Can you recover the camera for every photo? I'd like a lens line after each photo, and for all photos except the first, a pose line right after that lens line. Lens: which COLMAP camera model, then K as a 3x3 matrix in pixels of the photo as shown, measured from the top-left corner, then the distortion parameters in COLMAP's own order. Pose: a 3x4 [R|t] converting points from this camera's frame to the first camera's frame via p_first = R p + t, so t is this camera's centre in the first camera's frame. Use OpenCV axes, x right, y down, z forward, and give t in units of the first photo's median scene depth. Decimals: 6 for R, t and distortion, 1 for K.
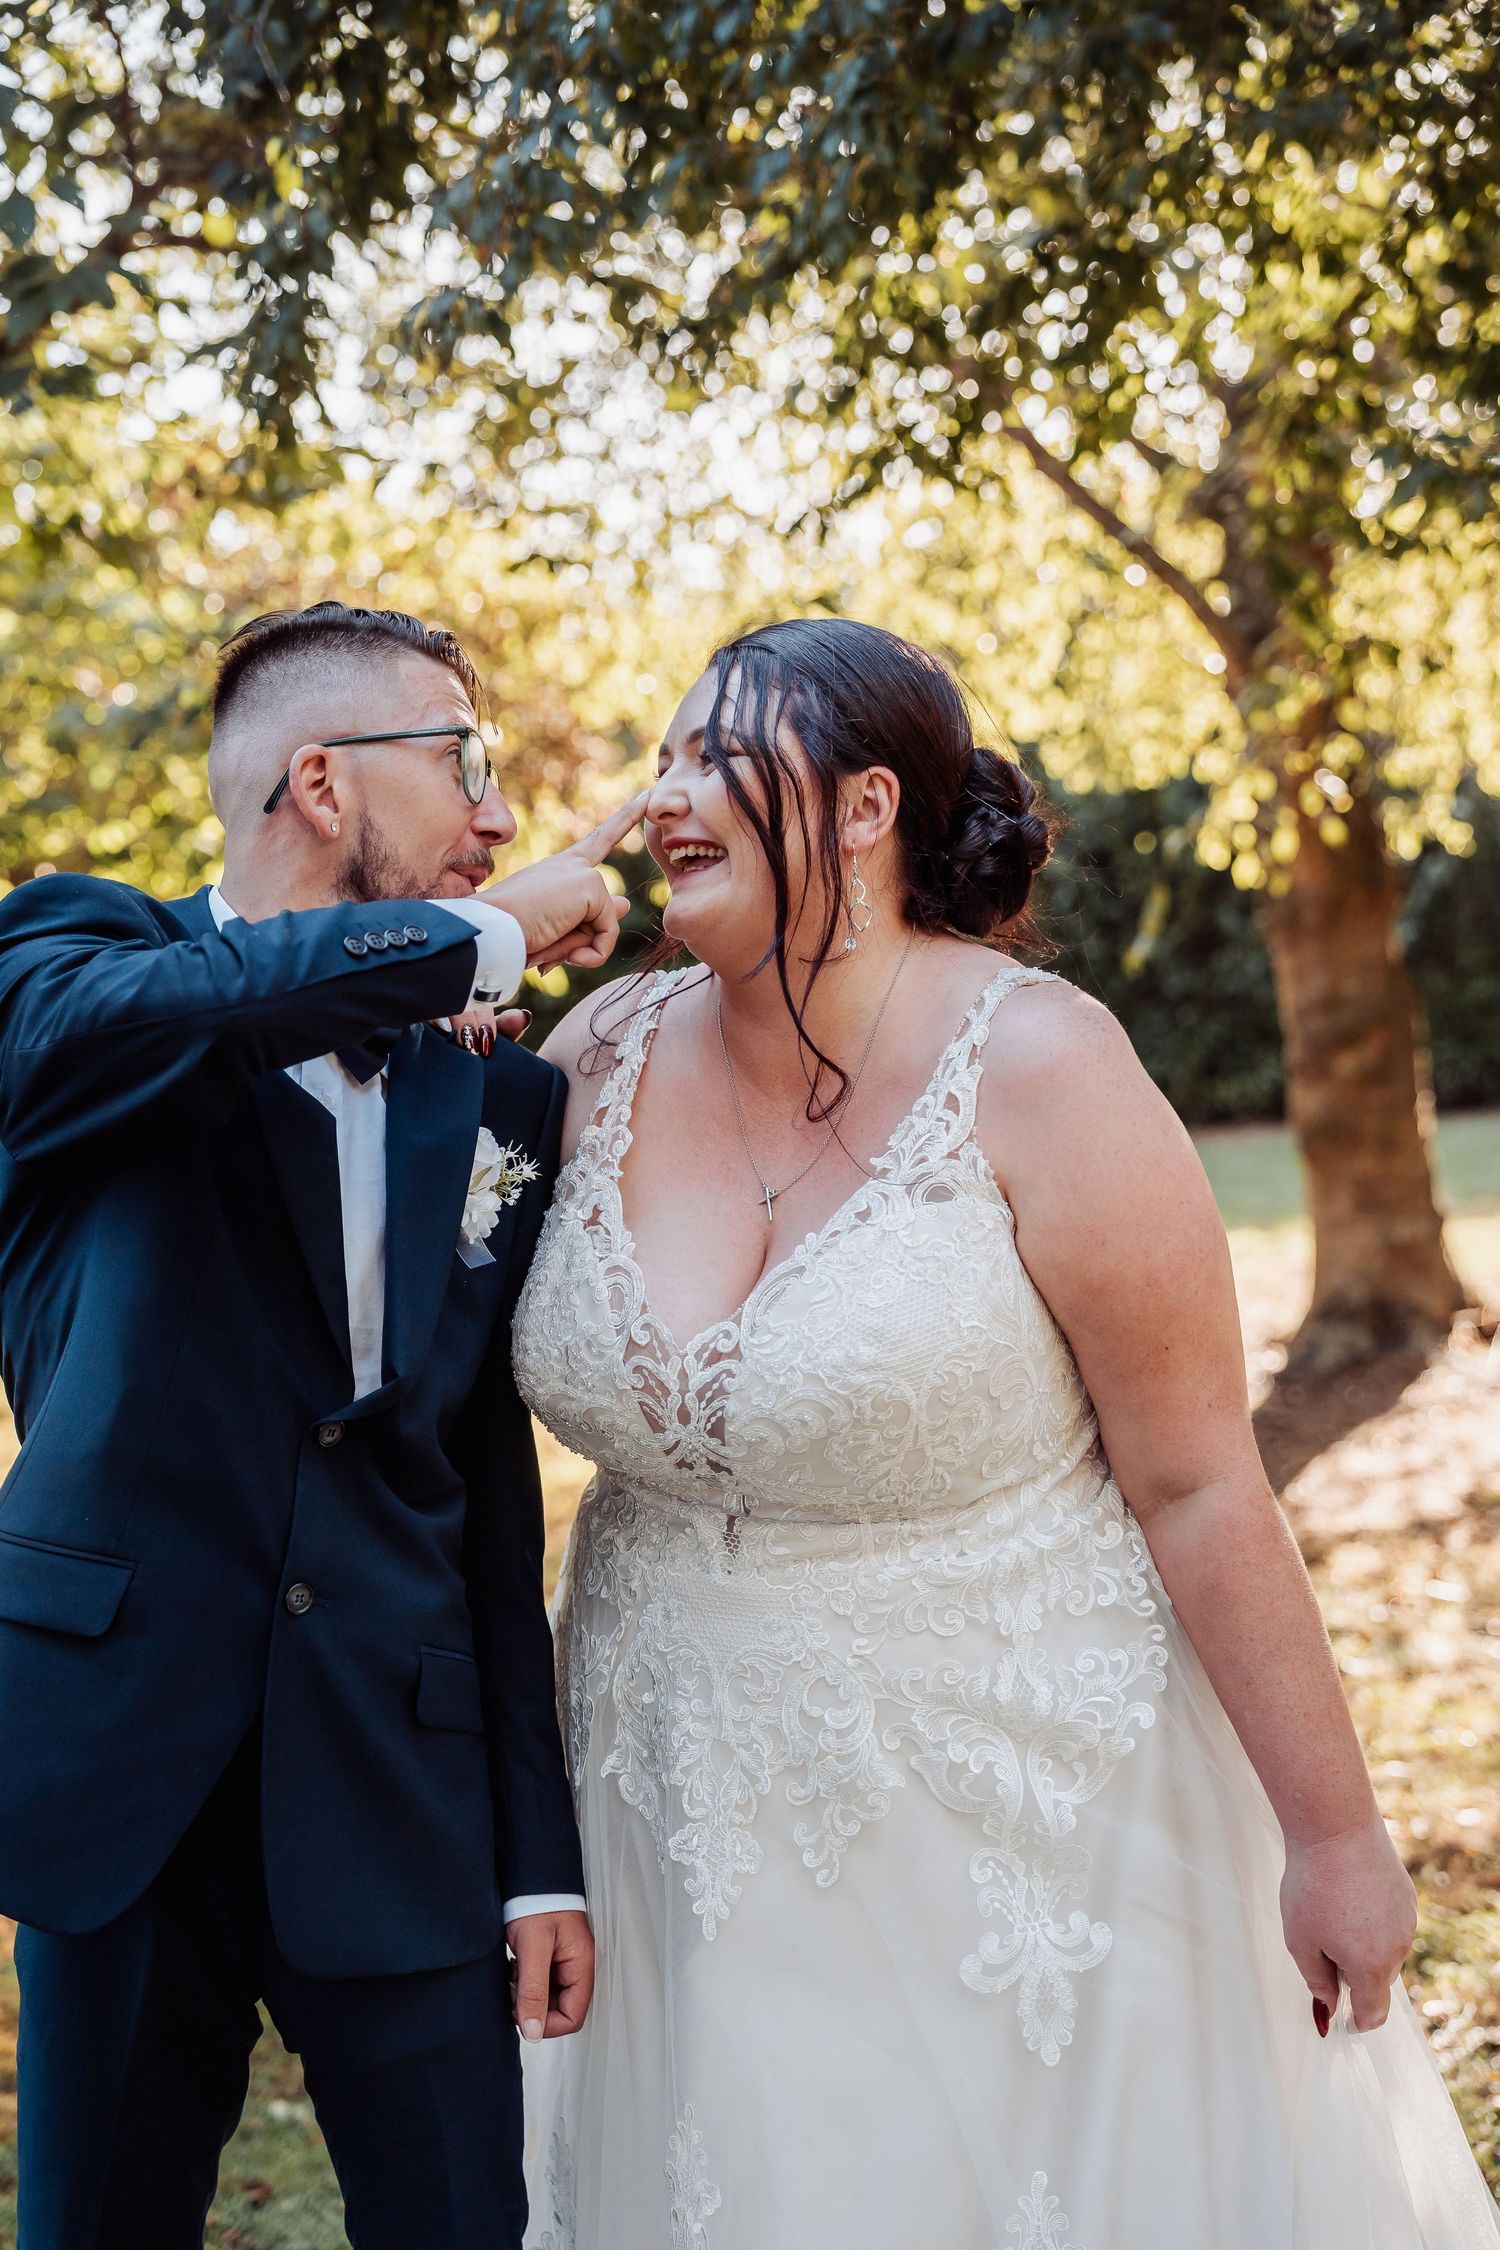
lens RADIAL K [[4798.1, 0, 750.0], [0, 4798.1, 1125.0], [0, 0, 1]] dist [0.422071, 0.035955]
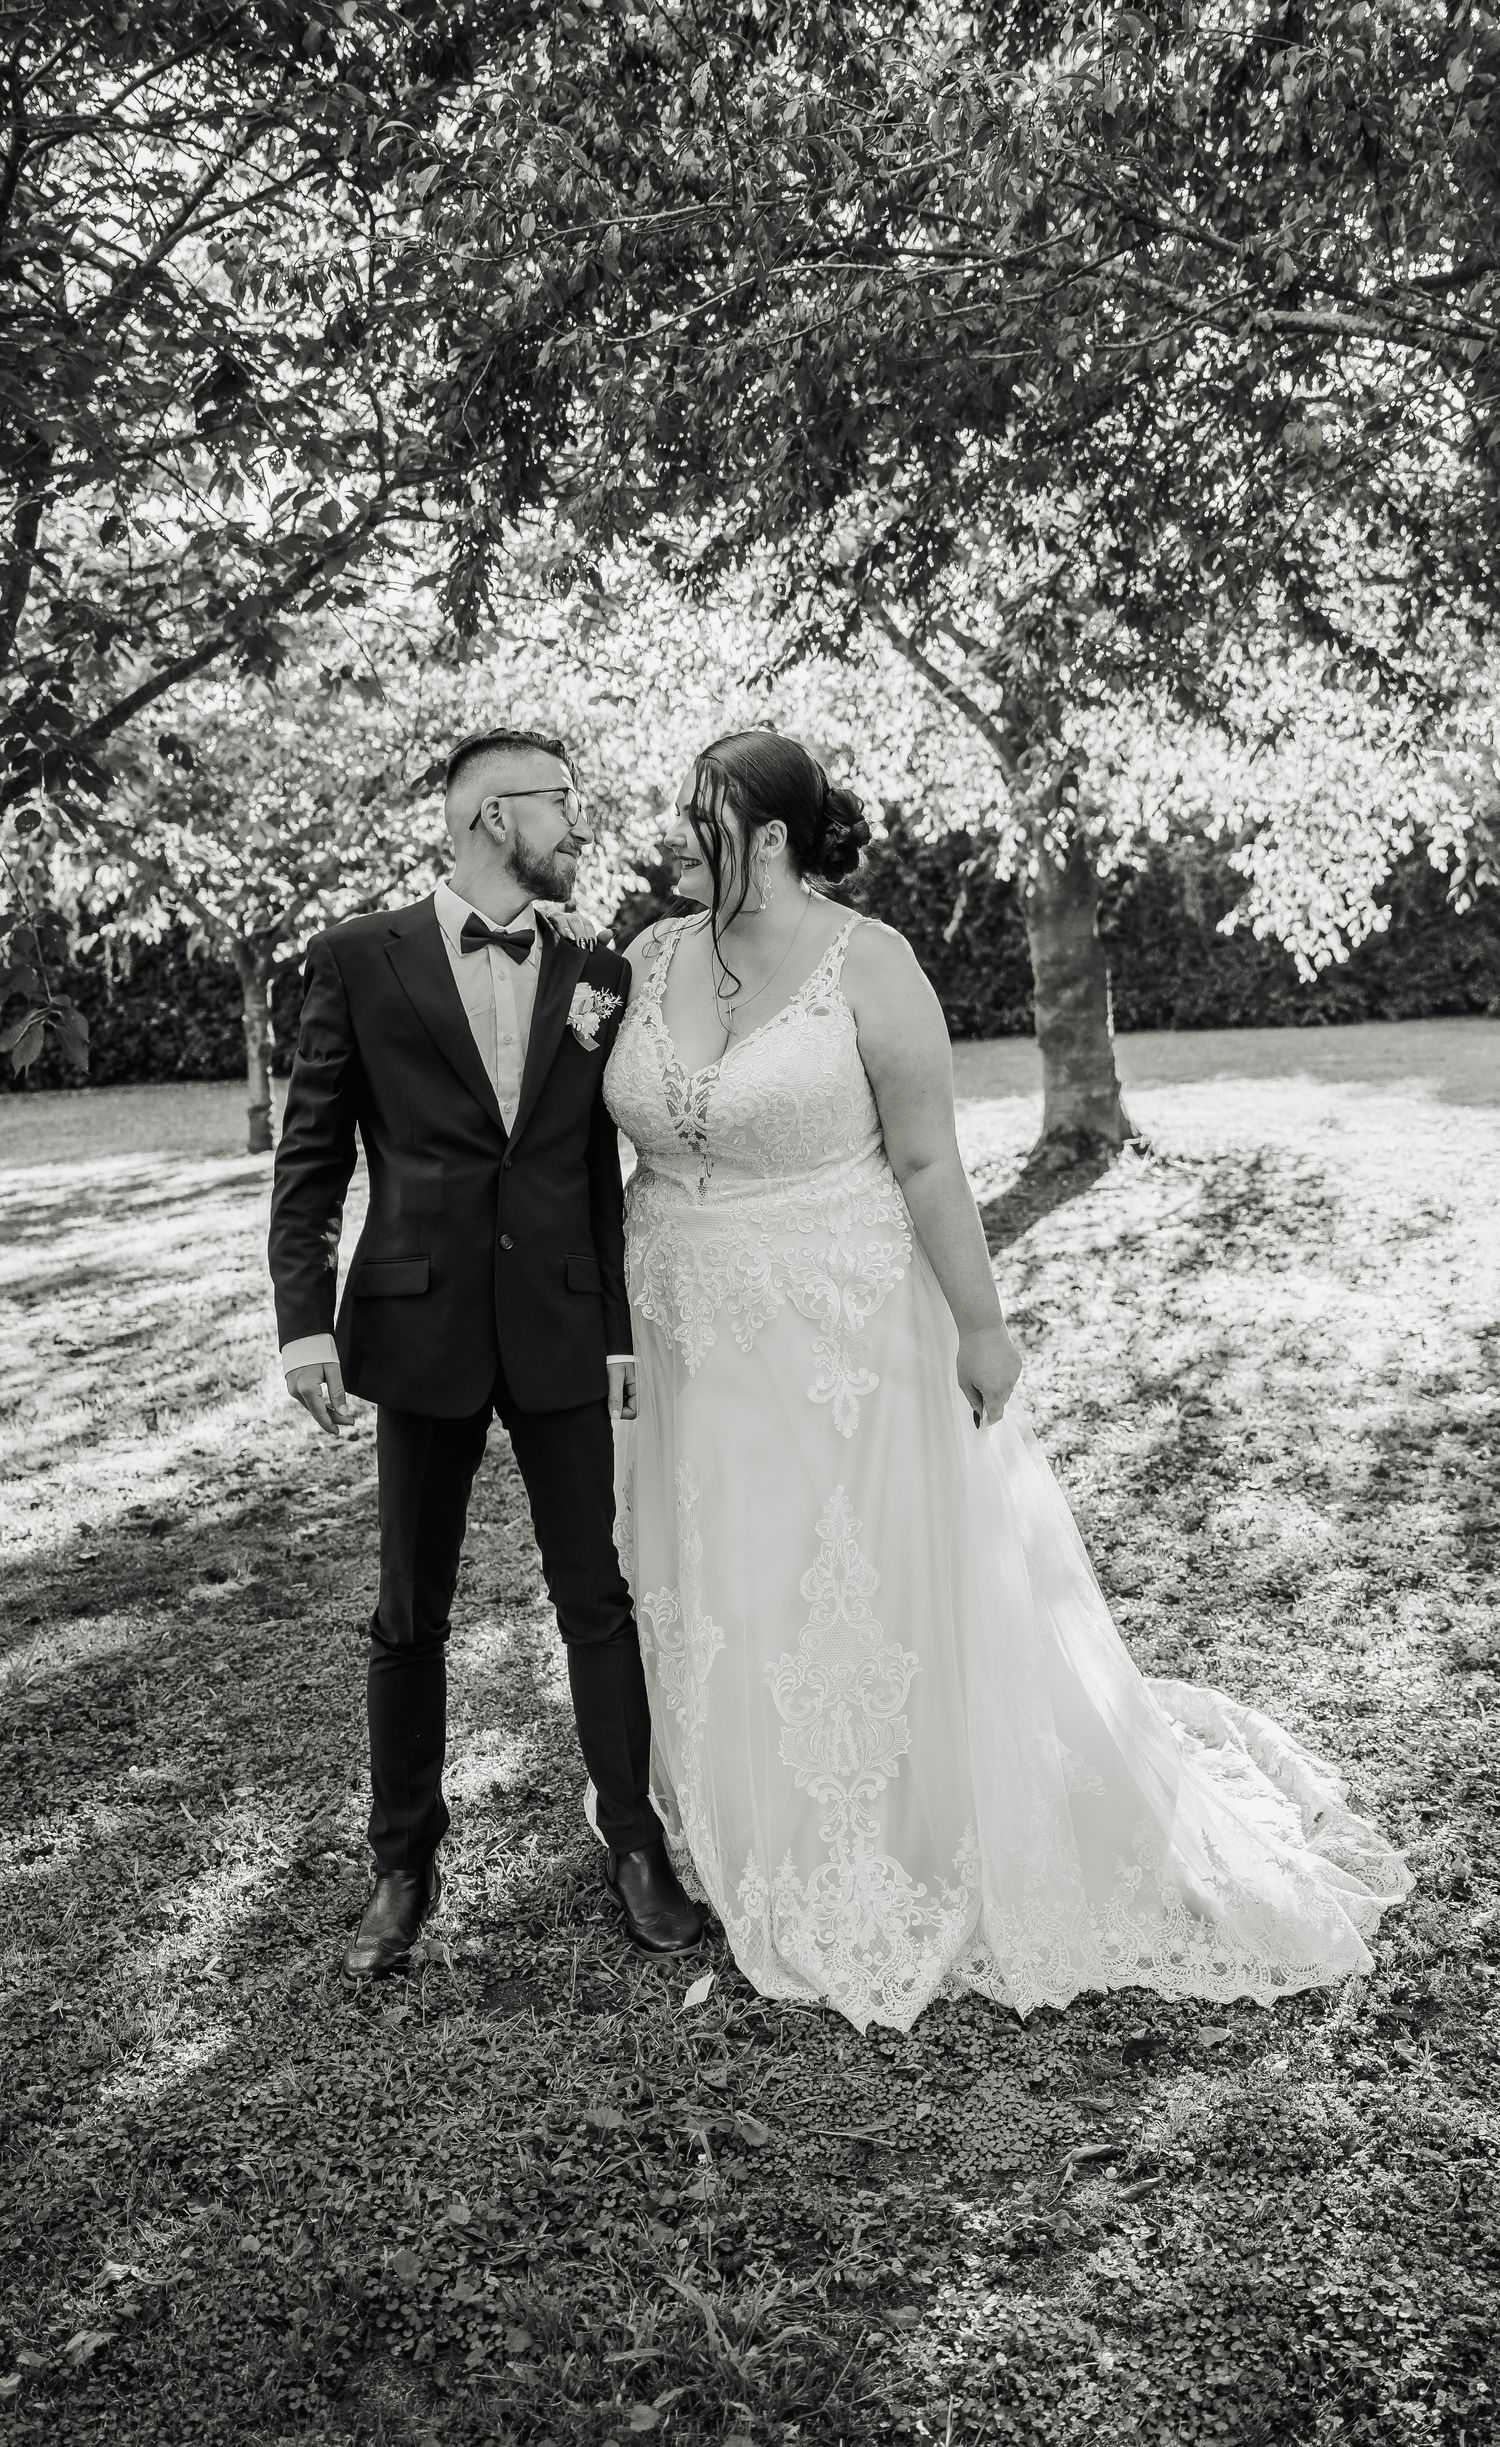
lens RADIAL K [[2971.9, 0, 750.0], [0, 2971.9, 1223.5], [0, 0, 1]] dist [0.003072, 0.001459]
pose [[0.999846, 0.015179, 0.008810, 0.001454], [-0.015694, 0.997977, 0.061616, 0.006808], [-0.007857, -0.061744, 0.998061, -0.094953]]
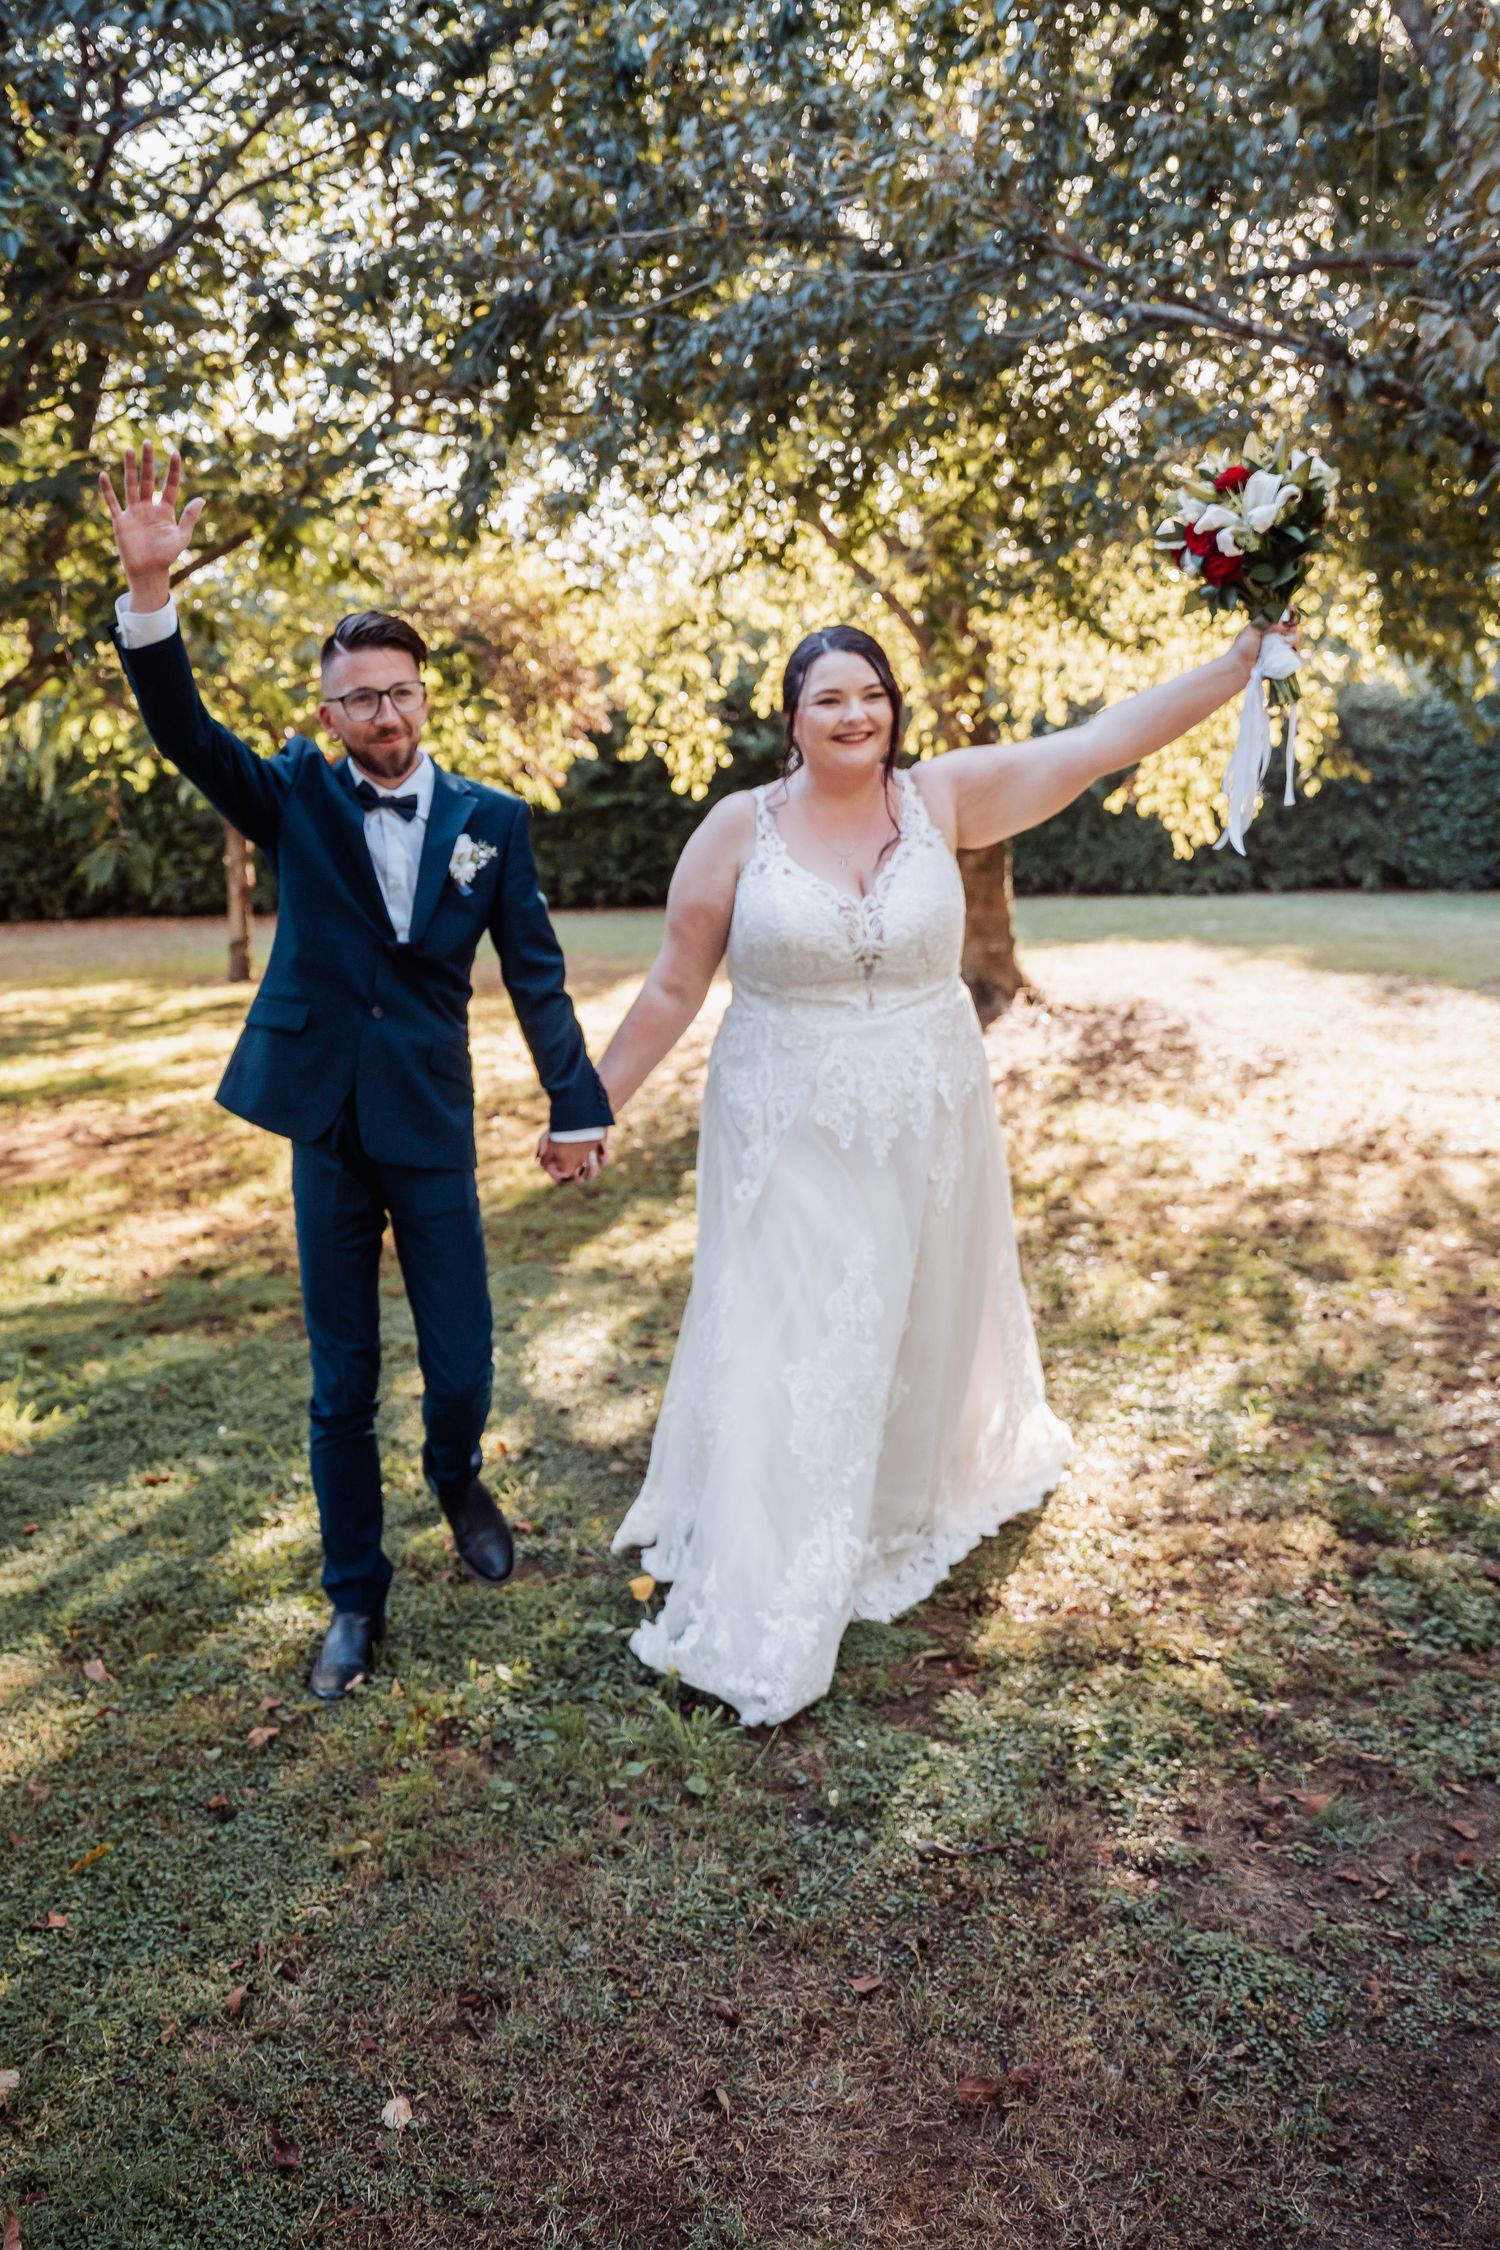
lens RADIAL K [[2820.8, 0, 716.7], [0, 2820.8, 1129.5], [0, 0, 1]] dist [0.063159, 0.011687]
pose [[0.998830, 0.041352, 0.025073, -0.005304], [-0.043276, 0.995706, 0.081834, 0.008954], [-0.021582, -0.082823, 0.996331, -0.204034]]
